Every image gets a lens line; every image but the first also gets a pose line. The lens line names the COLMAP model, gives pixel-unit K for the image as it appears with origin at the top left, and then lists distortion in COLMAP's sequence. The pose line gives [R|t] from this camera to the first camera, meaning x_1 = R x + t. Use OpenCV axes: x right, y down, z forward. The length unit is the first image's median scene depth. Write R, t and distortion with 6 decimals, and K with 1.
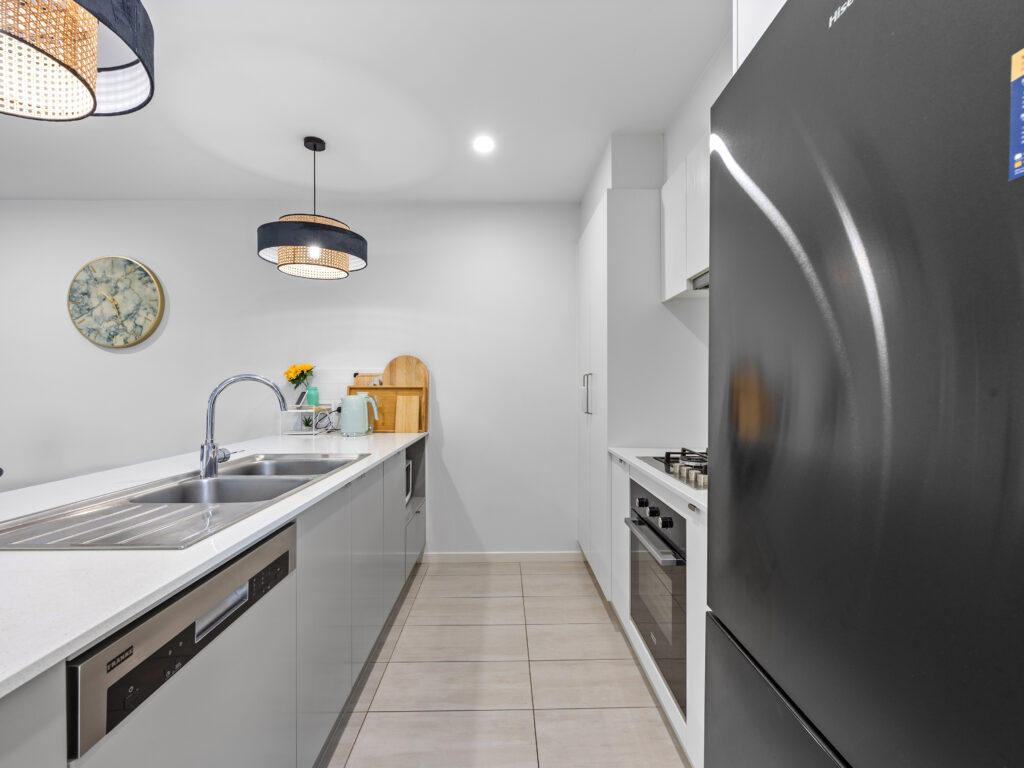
lens RADIAL K [[461.6, 0, 512.0], [0, 461.6, 384.0], [0, 0, 1]] dist [-0.000152, 0.000329]
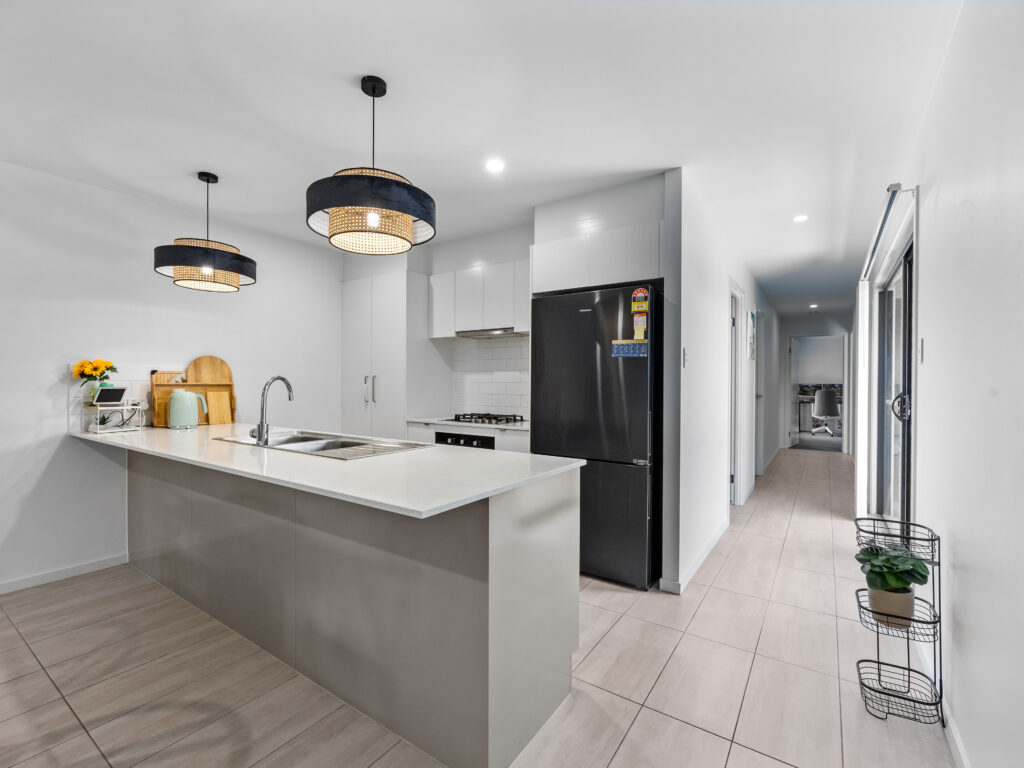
lens RADIAL K [[461.6, 0, 512.0], [0, 461.6, 384.0], [0, 0, 1]] dist [-0.000152, 0.000329]
pose [[0.579524, 0.004041, 0.814945, -0.720133], [0.000494, 0.999986, -0.005310, 0.012721], [-0.814955, 0.003480, 0.579514, -0.242065]]
